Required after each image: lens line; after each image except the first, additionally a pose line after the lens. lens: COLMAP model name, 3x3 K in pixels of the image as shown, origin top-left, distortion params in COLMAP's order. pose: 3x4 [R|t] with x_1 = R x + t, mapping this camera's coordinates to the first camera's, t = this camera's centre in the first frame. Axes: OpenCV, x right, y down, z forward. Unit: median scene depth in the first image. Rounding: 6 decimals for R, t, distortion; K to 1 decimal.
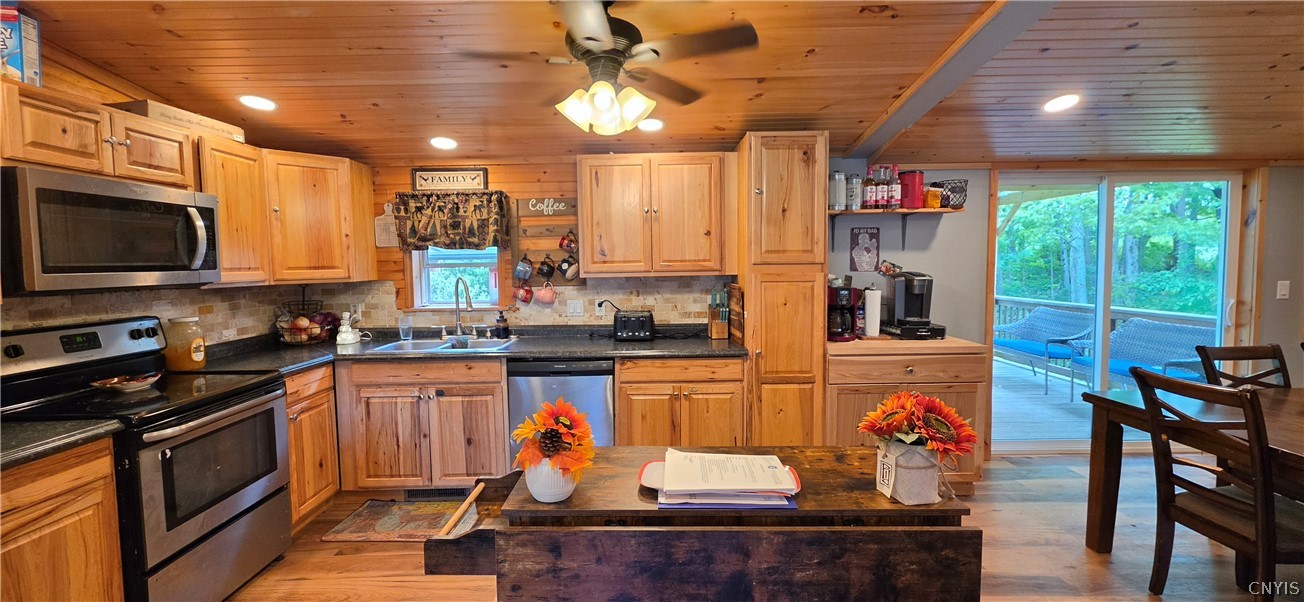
lens RADIAL K [[523.1, 0, 649.9], [0, 523.1, 291.3], [0, 0, 1]] dist [-0.001832, 0.000278]
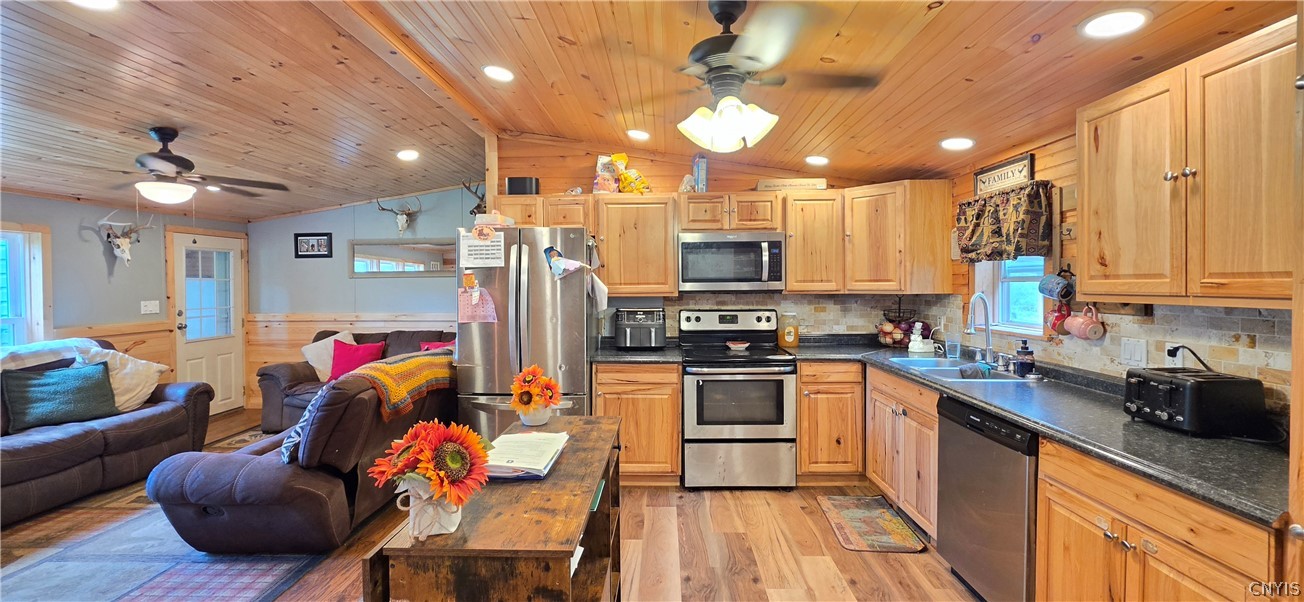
lens RADIAL K [[523.1, 0, 649.9], [0, 523.1, 291.3], [0, 0, 1]] dist [-0.001832, 0.000278]
pose [[-0.031349, 0.032256, -0.998988, 0.516372], [-0.047540, 0.998300, 0.033726, -0.034556], [0.998377, 0.048549, -0.029762, 0.502101]]
